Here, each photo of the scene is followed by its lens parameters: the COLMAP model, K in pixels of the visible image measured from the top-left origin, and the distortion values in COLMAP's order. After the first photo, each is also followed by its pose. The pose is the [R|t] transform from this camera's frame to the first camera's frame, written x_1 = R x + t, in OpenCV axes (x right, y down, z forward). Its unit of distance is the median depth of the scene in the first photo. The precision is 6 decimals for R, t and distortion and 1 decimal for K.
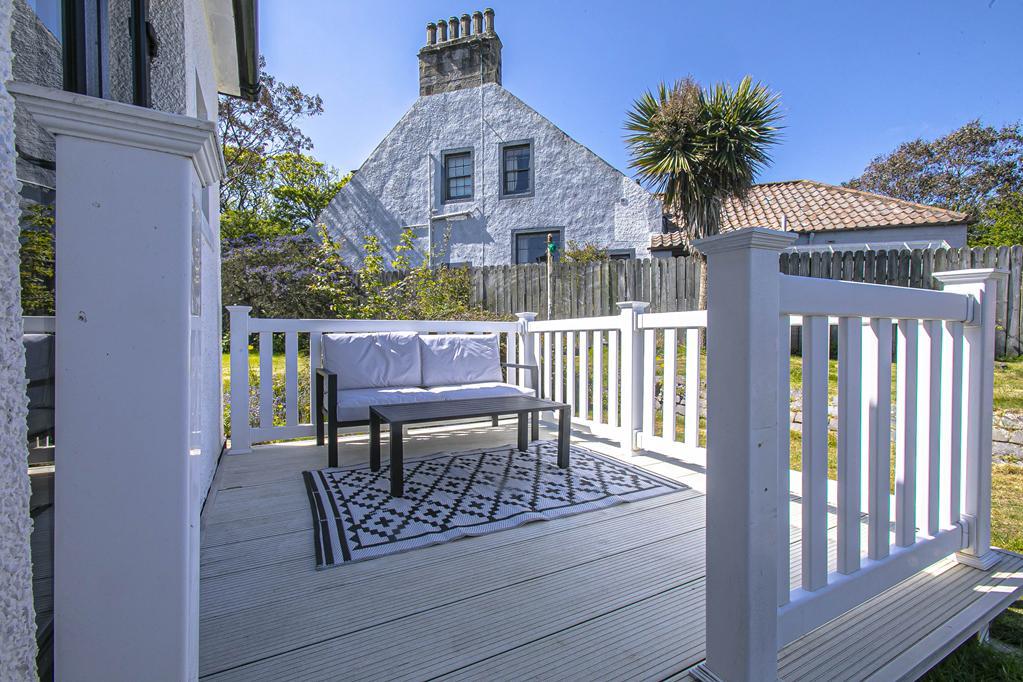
lens RADIAL K [[453.6, 0, 511.5], [0, 453.6, 341.0], [0, 0, 1]] dist [0.019111, 0.000080]
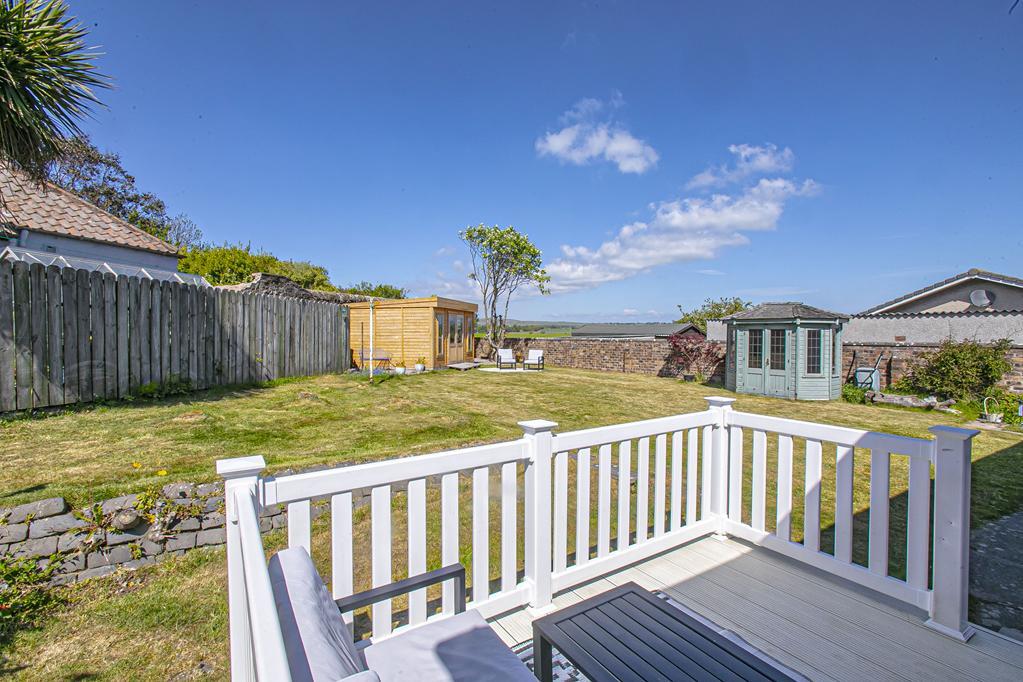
lens RADIAL K [[461.8, 0, 506.8], [0, 461.8, 341.5], [0, 0, 1]] dist [-0.002356, 0.000771]
pose [[-0.055012, -0.021627, 0.998251, -0.110432], [0.014997, 0.999635, 0.022484, -0.049085], [-0.998373, 0.016208, -0.054668, 0.212379]]
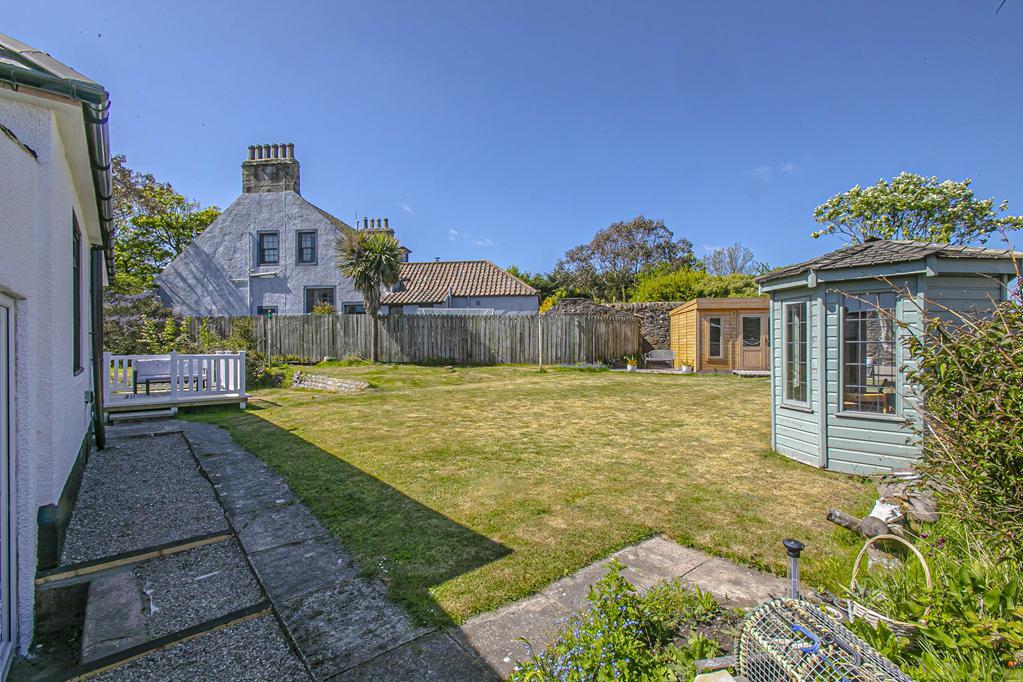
lens RADIAL K [[449.8, 0, 506.1], [0, 449.8, 343.8], [0, 0, 1]] dist [0.000169, 0.001188]
pose [[0.978127, -0.004907, 0.207952, 0.340847], [0.009462, 0.999737, -0.020913, -0.009027], [-0.207795, 0.022423, 0.977915, -0.613347]]
